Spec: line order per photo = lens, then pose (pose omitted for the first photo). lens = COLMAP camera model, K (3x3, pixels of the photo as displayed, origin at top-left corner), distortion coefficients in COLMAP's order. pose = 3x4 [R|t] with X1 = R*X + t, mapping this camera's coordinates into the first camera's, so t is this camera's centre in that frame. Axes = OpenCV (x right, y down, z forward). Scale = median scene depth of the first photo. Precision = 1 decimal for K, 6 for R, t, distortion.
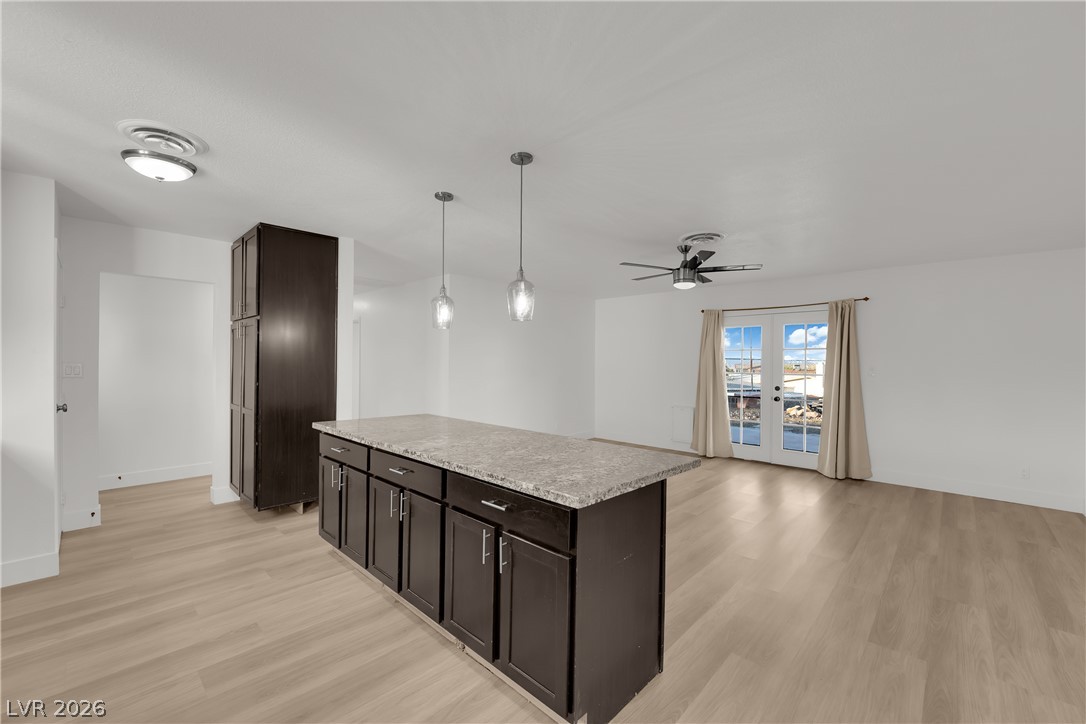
lens RADIAL K [[438.4, 0, 538.7], [0, 438.4, 363.4], [0, 0, 1]] dist [-0.013875, -0.001327]
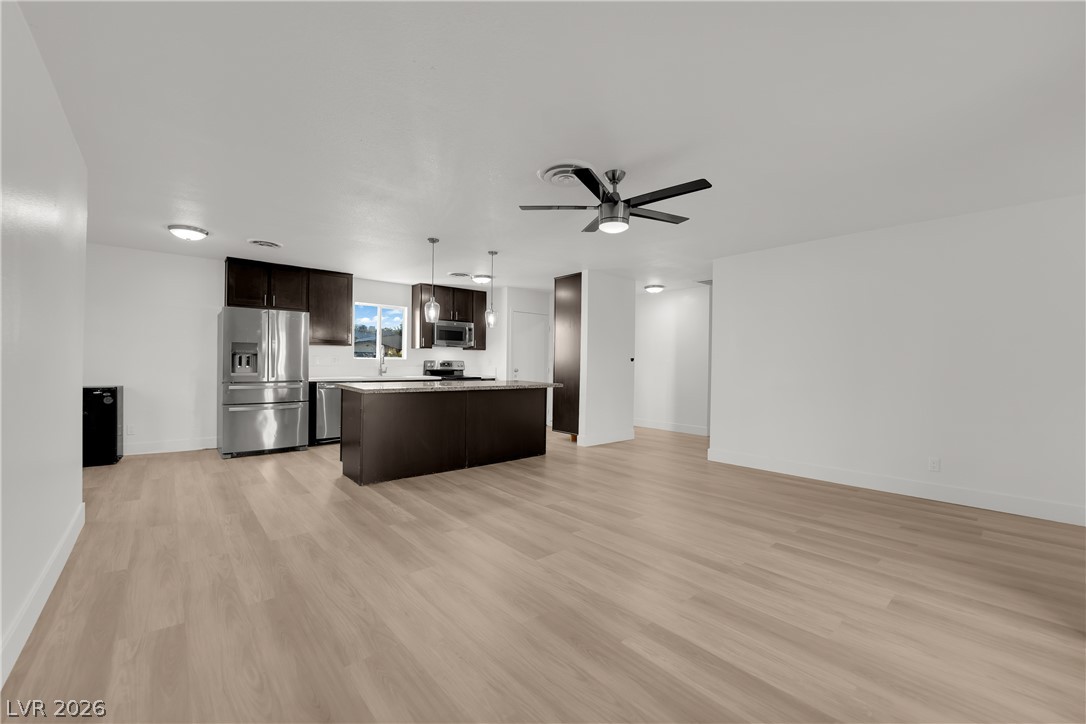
lens RADIAL K [[438.4, 0, 538.7], [0, 438.4, 363.4], [0, 0, 1]] dist [-0.013875, -0.001327]
pose [[-0.097671, -0.009839, -0.995170, 0.935804], [-0.018884, 0.999789, -0.008032, 0.047595], [0.995040, 0.018008, -0.097837, 0.836800]]
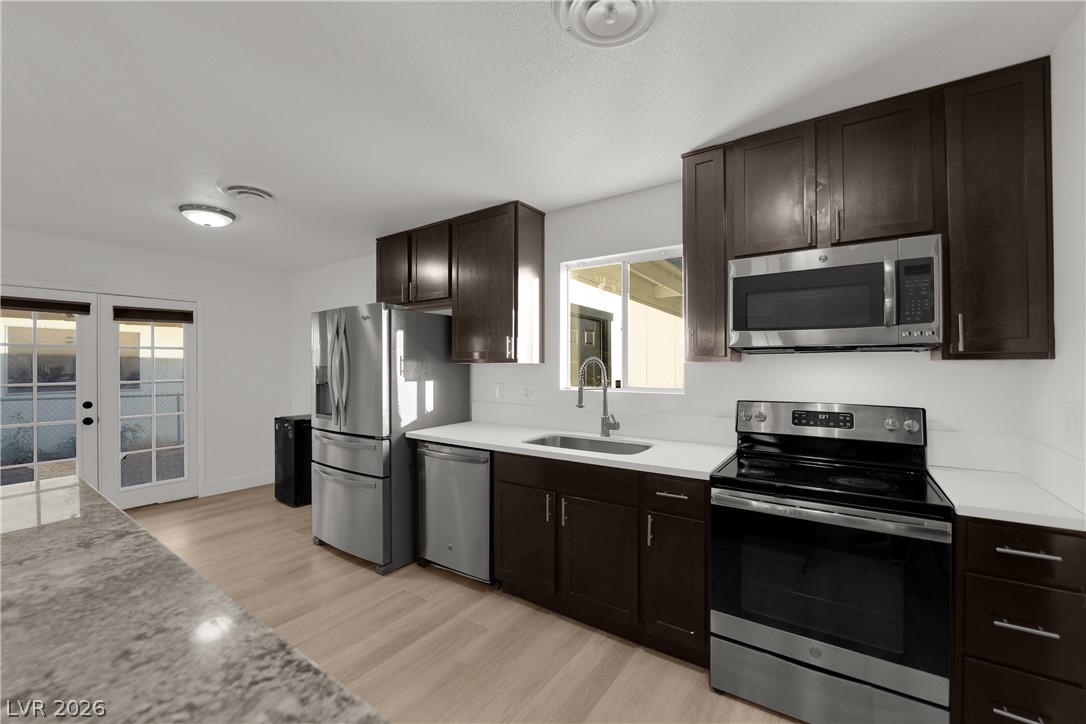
lens RADIAL K [[438.4, 0, 538.7], [0, 438.4, 363.4], [0, 0, 1]] dist [-0.013875, -0.001327]
pose [[-0.988502, -0.008454, -0.150973, -0.307047], [-0.008517, 0.999964, -0.000233, -0.006413], [0.150969, 0.001056, -0.988538, 0.721296]]
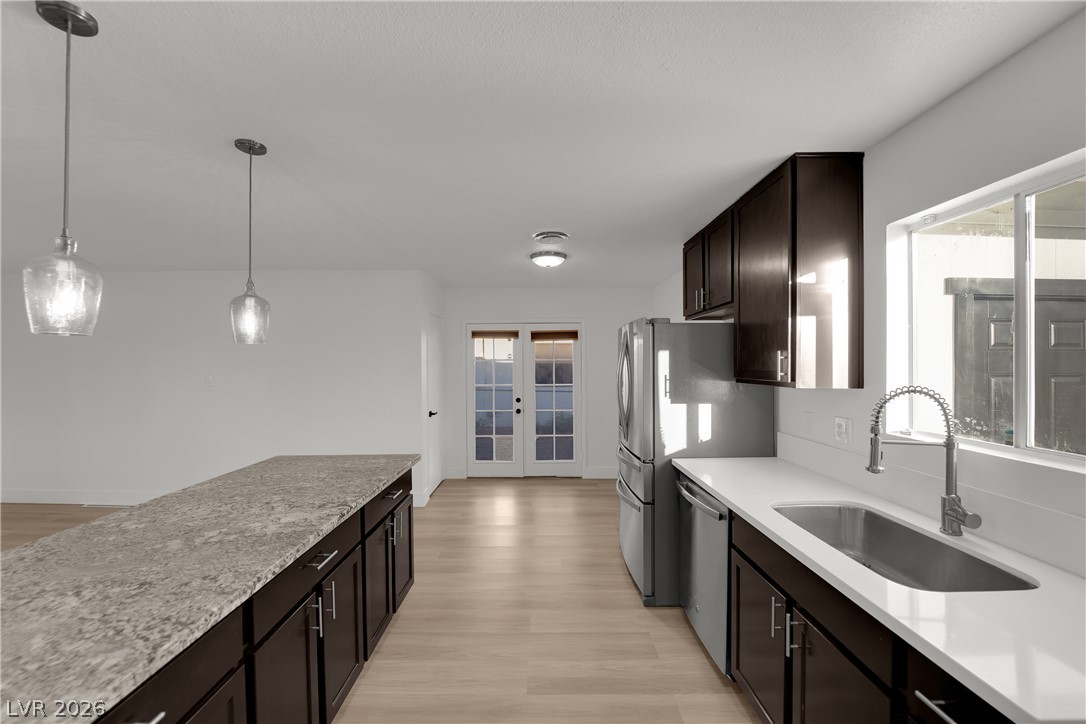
lens RADIAL K [[438.4, 0, 538.7], [0, 438.4, 363.4], [0, 0, 1]] dist [-0.013875, -0.001327]
pose [[-0.688035, -0.008336, 0.725629, -0.503438], [-0.000415, 0.999938, 0.011094, -0.035328], [-0.725677, 0.007332, -0.687996, 0.584413]]
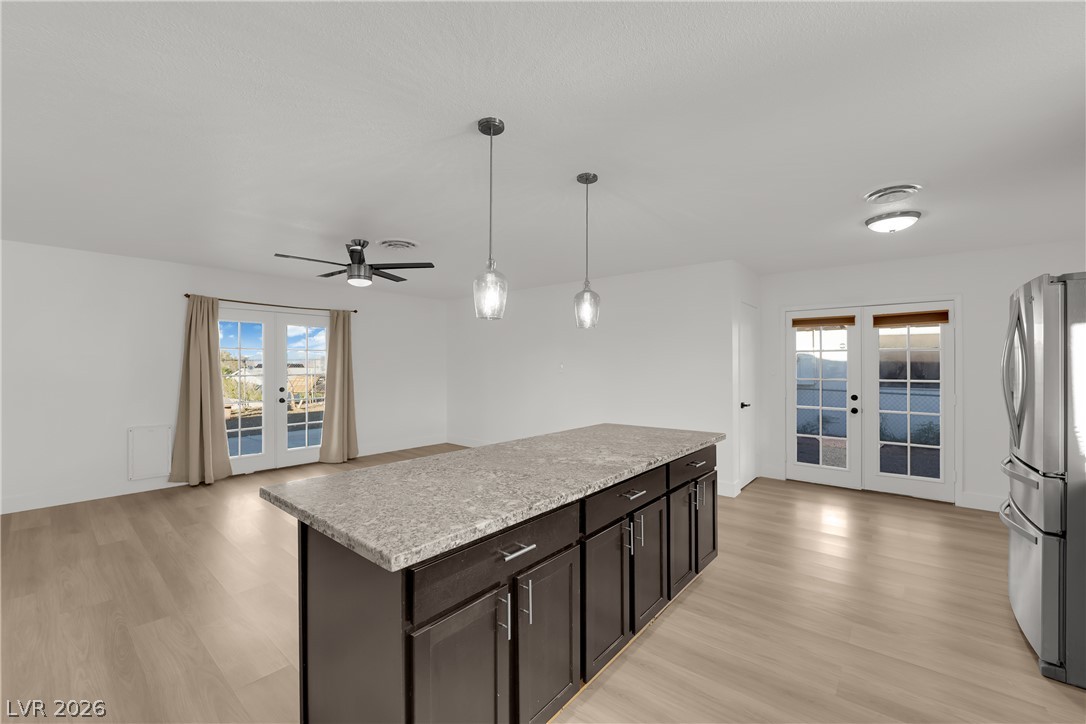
lens RADIAL K [[438.4, 0, 538.7], [0, 438.4, 363.4], [0, 0, 1]] dist [-0.013875, -0.001327]
pose [[-0.060754, -0.006752, 0.998130, -0.556099], [0.001118, 0.999976, 0.006833, -0.008689], [-0.998152, 0.001531, -0.060745, 0.591582]]
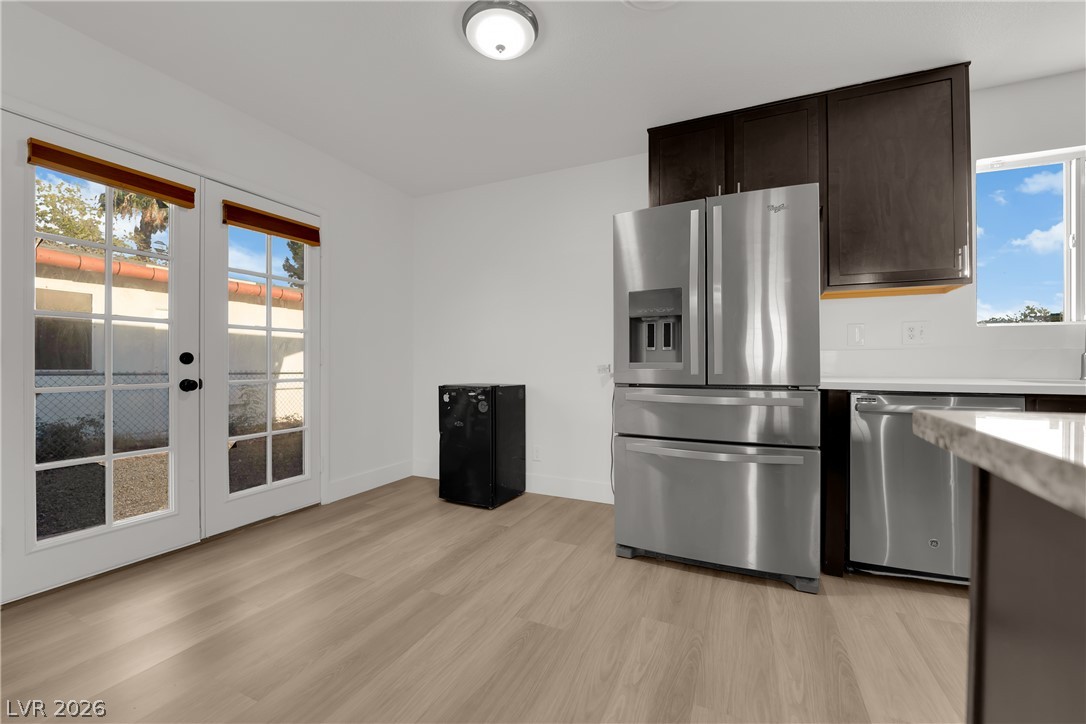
lens RADIAL K [[438.4, 0, 538.7], [0, 438.4, 363.4], [0, 0, 1]] dist [-0.013875, -0.001327]
pose [[-0.947199, -0.011091, -0.320455, 0.181645], [-0.011364, 0.999935, -0.001019, 0.079404], [0.320446, 0.002677, -0.947263, 0.389492]]
